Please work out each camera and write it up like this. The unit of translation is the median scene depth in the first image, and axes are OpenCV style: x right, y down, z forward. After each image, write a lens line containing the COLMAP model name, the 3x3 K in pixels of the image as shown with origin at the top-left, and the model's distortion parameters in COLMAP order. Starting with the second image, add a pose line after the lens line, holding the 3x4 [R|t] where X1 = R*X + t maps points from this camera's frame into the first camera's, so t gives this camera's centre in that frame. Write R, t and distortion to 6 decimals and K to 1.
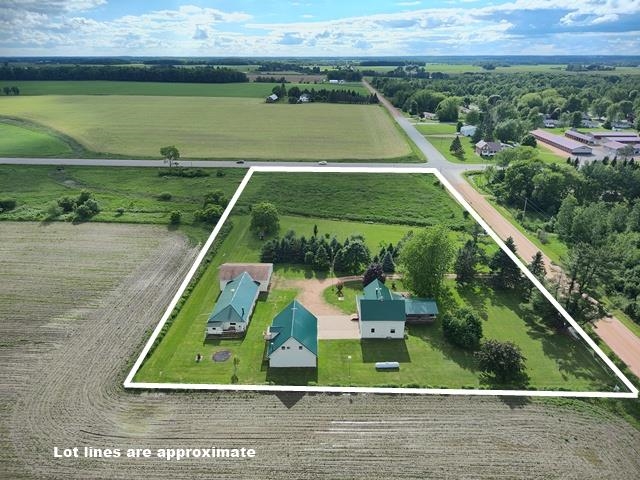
lens RADIAL K [[433.4, 0, 320.0], [0, 433.4, 240.0], [0, 0, 1]] dist [0.002869, -0.000855]
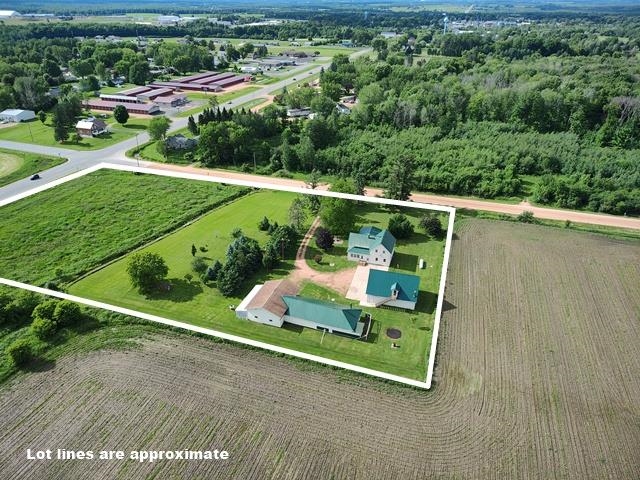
lens RADIAL K [[434.5, 0, 320.0], [0, 434.5, 240.0], [0, 0, 1]] dist [0.016628, -0.006166]
pose [[0.285915, -0.460172, 0.840532, -0.836475], [0.369902, 0.862164, 0.346189, -0.313355], [-0.883983, 0.211934, 0.416724, 0.454472]]
